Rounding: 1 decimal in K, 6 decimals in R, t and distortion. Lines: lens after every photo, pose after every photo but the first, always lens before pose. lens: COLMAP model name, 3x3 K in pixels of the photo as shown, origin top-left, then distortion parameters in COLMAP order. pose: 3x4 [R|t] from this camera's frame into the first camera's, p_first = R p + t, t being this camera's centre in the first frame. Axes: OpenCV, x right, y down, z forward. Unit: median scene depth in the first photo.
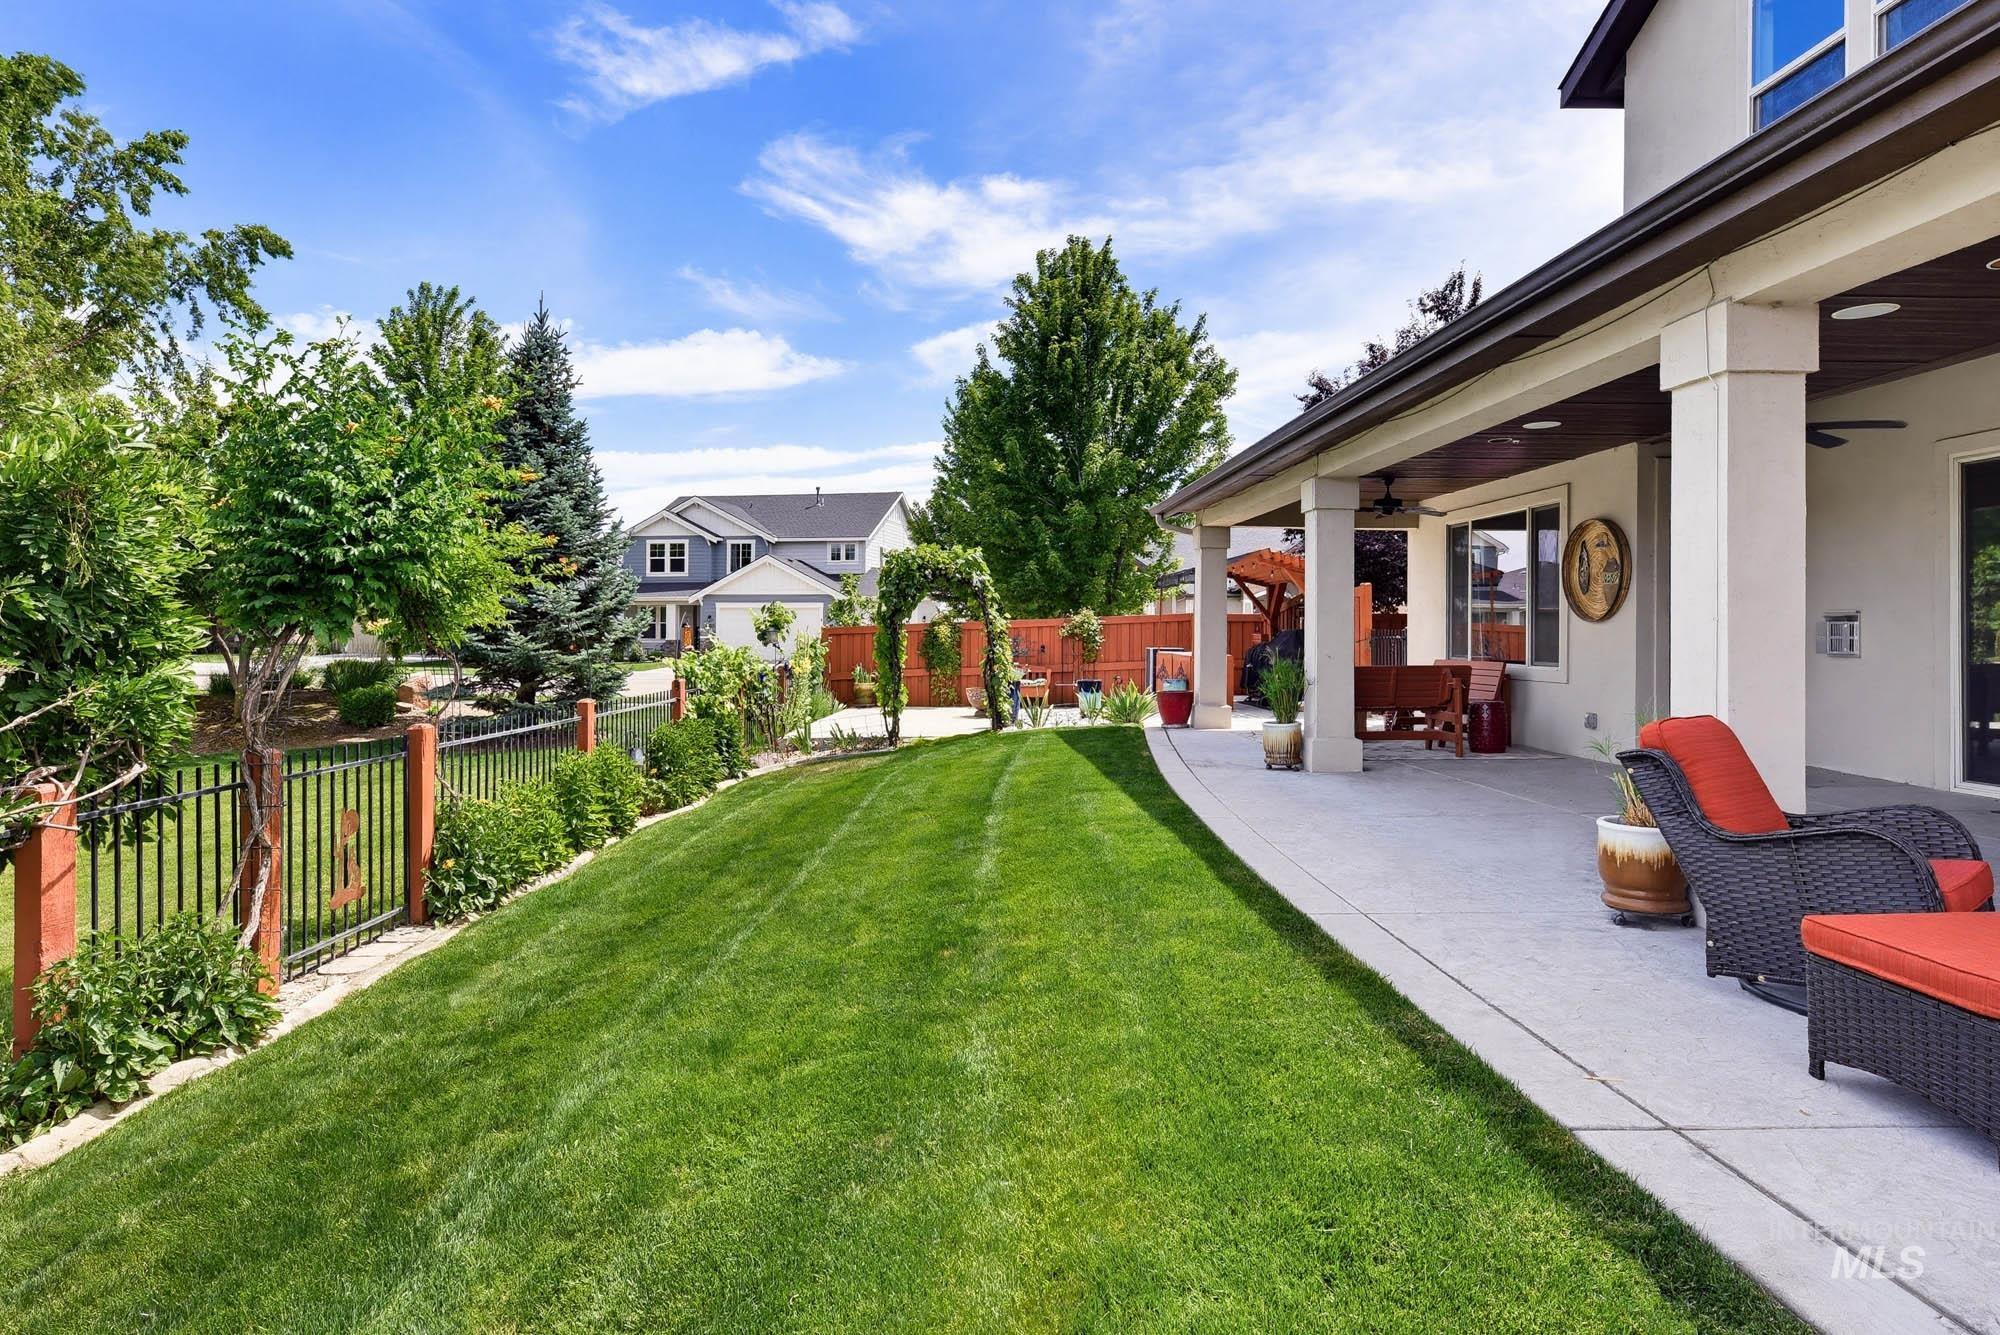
lens RADIAL K [[1012.0, 0, 996.1], [0, 1012.0, 637.3], [0, 0, 1]] dist [0.000382, 0.000691]
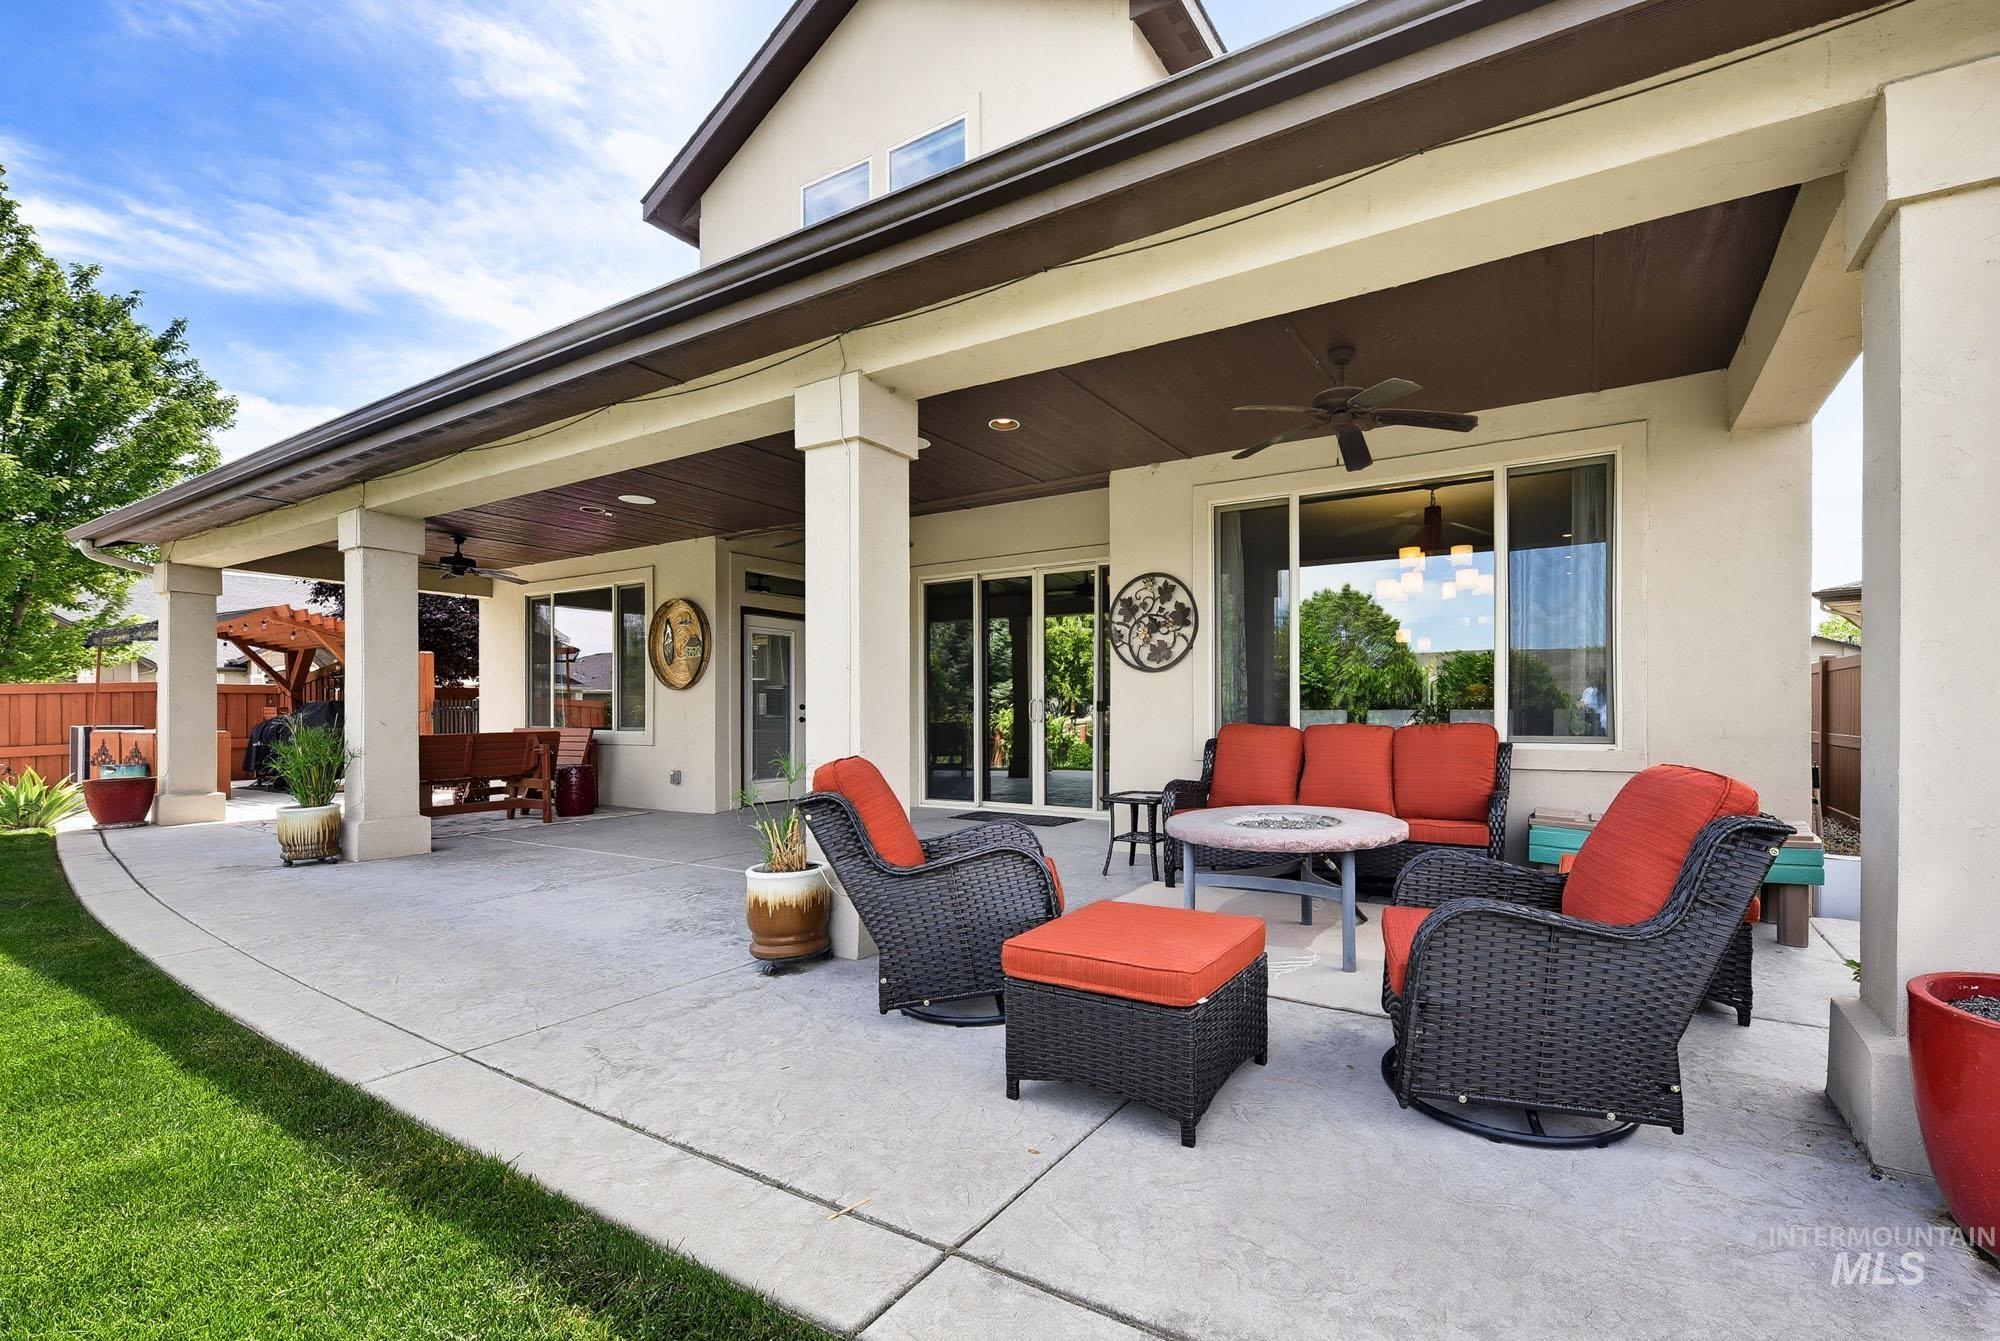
lens RADIAL K [[721.0, 0, 999.3], [0, 721.0, 726.9], [0, 0, 1]] dist [0.017790, -0.007767]
pose [[0.510608, -0.002811, 0.859809, 0.067629], [0.002696, 0.999995, 0.001669, 0.022679], [-0.859809, 0.001466, 0.510613, 0.241981]]
